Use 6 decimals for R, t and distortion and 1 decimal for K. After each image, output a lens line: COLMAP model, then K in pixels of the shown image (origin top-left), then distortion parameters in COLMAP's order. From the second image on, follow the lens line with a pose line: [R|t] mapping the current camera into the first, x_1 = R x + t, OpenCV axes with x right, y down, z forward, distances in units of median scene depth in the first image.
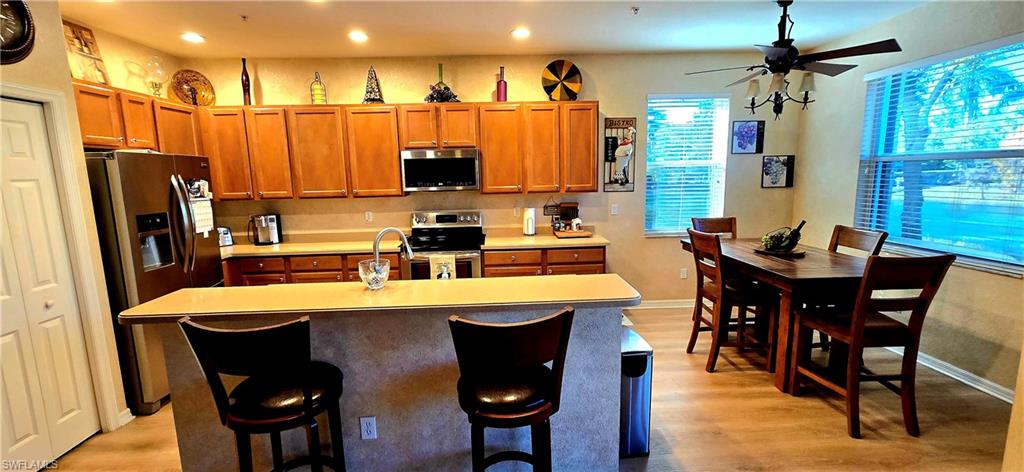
lens RADIAL K [[421.2, 0, 512.1], [0, 421.2, 236.2], [0, 0, 1]] dist [0.000829, -0.000452]
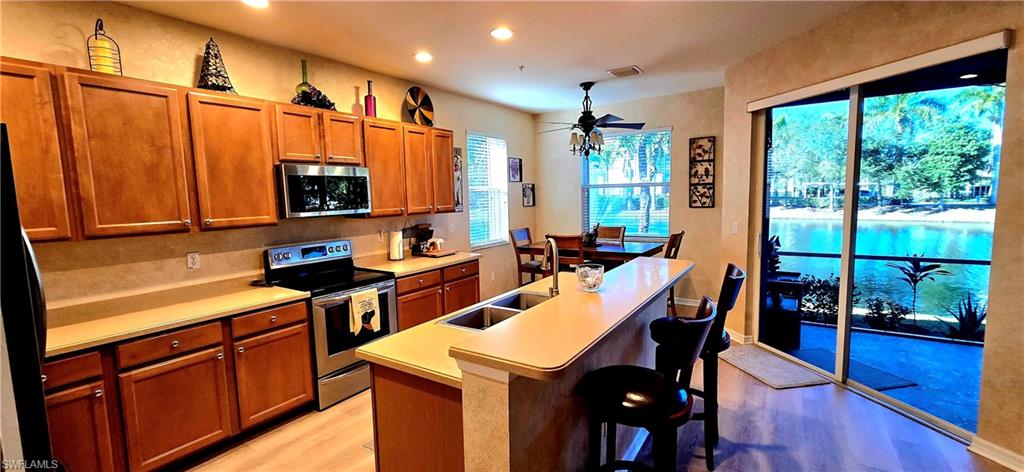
lens RADIAL K [[421.2, 0, 510.2], [0, 421.2, 235.0], [0, 0, 1]] dist [0.000829, -0.000452]
pose [[0.592077, -0.072691, 0.802596, -0.604256], [0.136223, 0.990620, -0.010772, -0.014991], [-0.794284, 0.115710, 0.596426, 0.240626]]
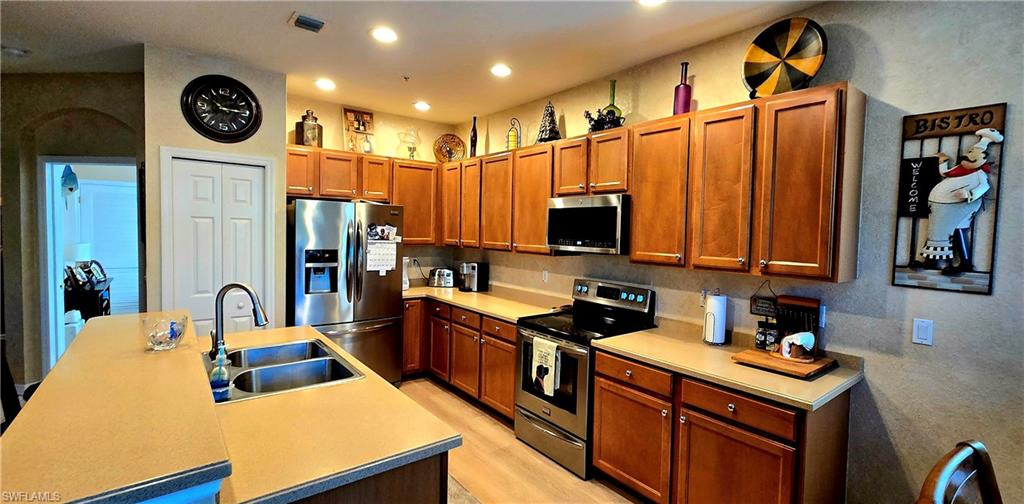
lens RADIAL K [[447.5, 0, 543.9], [0, 447.5, 252.4], [0, 0, 1]] dist [-0.004419, -0.000219]
pose [[0.606698, 0.076499, -0.791243, 0.389277], [-0.157569, 0.987182, -0.025376, -0.076551], [0.779160, 0.140070, 0.610975, 0.473378]]
